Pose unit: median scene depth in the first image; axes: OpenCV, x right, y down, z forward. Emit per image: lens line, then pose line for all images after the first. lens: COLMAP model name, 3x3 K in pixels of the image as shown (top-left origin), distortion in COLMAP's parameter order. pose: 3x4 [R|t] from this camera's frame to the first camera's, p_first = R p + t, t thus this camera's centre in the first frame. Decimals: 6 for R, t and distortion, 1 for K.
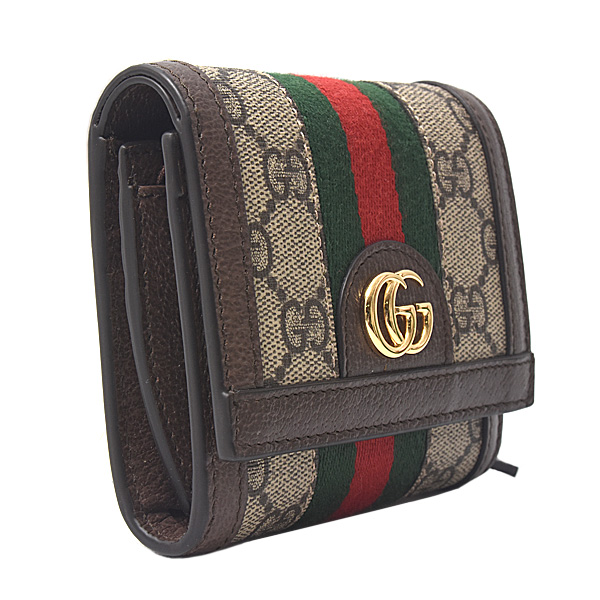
lens RADIAL K [[1782.6, 0, 300.0], [0, 1782.6, 300.0], [0, 0, 1]] dist [0.019796, -0.714229]
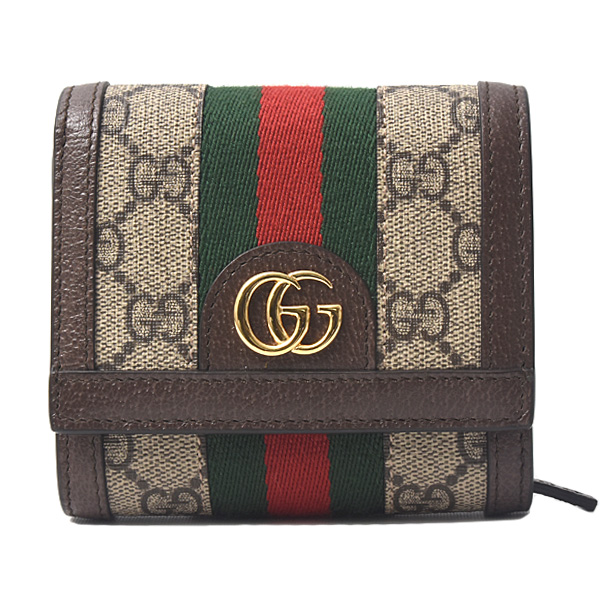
lens RADIAL K [[1782.6, 0, 300.0], [0, 1782.6, 300.0], [0, 0, 1]] dist [0.019796, -0.714229]
pose [[0.630868, 0.026316, -0.775443, 0.882887], [-0.047172, 0.998877, -0.004478, 0.004375], [0.774455, 0.039404, 0.631401, 0.380735]]
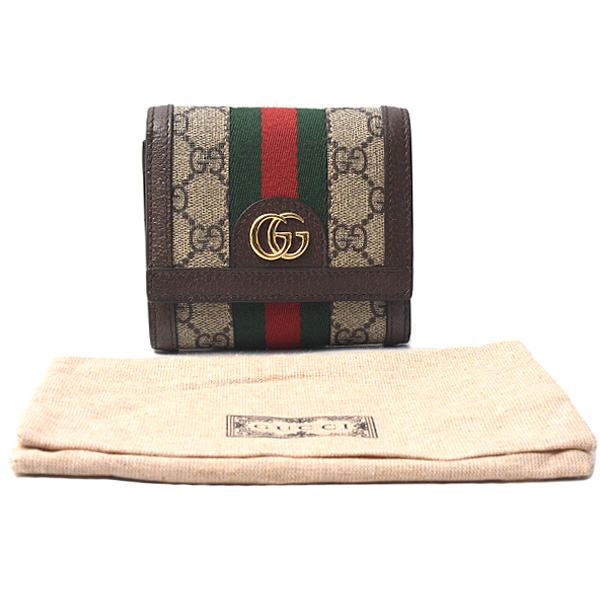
lens RADIAL K [[1782.6, 0, 300.0], [0, 1782.6, 300.0], [0, 0, 1]] dist [0.019796, -0.714229]
pose [[0.711476, 0.071293, -0.699085, 1.424933], [-0.049695, 0.997454, 0.051145, -0.023100], [0.700951, -0.001647, 0.713208, -0.314580]]
